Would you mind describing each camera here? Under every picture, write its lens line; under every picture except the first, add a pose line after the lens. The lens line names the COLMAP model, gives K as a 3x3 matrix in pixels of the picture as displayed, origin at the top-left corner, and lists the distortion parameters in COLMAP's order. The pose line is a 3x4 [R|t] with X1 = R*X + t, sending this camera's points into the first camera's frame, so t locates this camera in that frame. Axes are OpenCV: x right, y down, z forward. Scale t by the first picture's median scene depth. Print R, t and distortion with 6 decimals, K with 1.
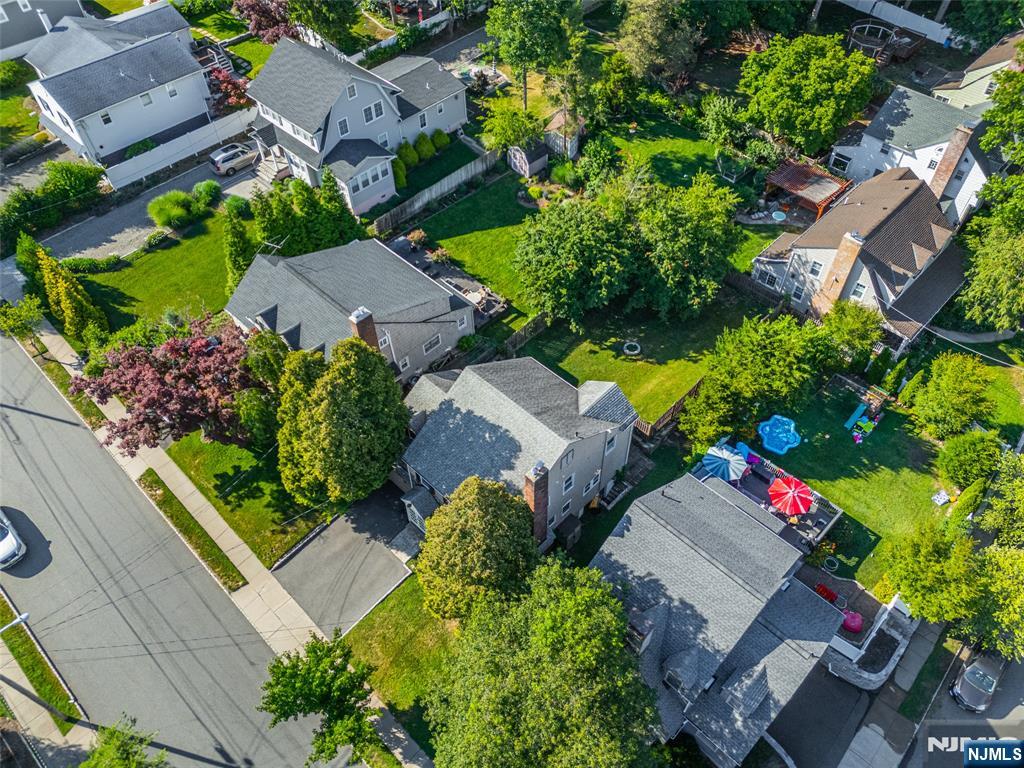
lens RADIAL K [[756.1, 0, 512.0], [0, 756.1, 384.0], [0, 0, 1]] dist [0.092090, -0.108176]
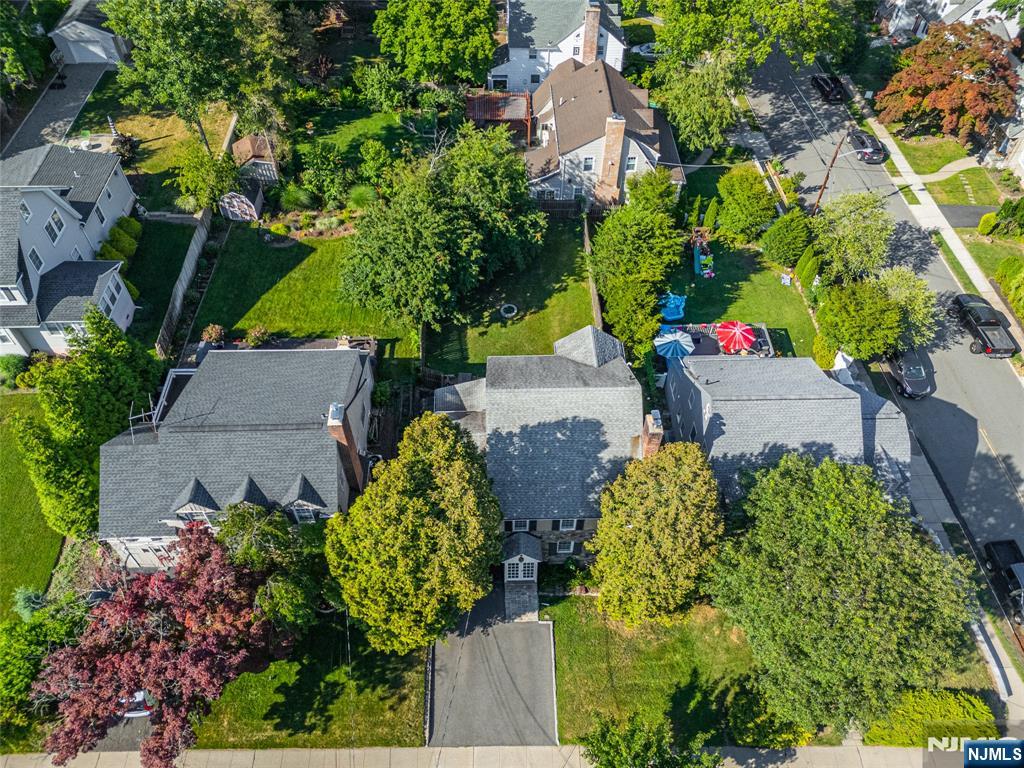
lens RADIAL K [[756.1, 0, 512.0], [0, 756.1, 384.0], [0, 0, 1]] dist [0.092090, -0.108176]
pose [[0.691635, -0.536349, 0.483704, -0.358224], [0.537665, 0.829524, 0.151015, -0.112817], [-0.482241, 0.155624, 0.862105, 0.175902]]
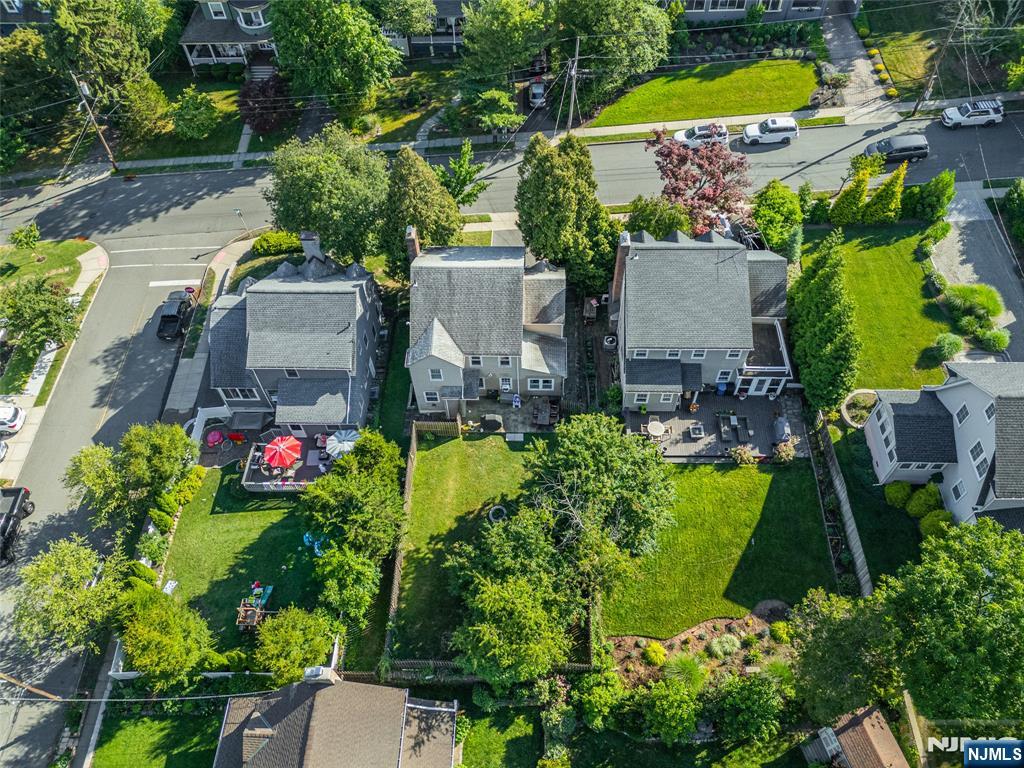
lens RADIAL K [[756.1, 0, 512.0], [0, 756.1, 384.0], [0, 0, 1]] dist [0.092090, -0.108176]
pose [[-0.730250, 0.572769, -0.372385, 0.395946], [-0.497922, -0.073001, 0.864144, -0.836681], [0.467771, 0.816459, 0.338503, 0.567596]]
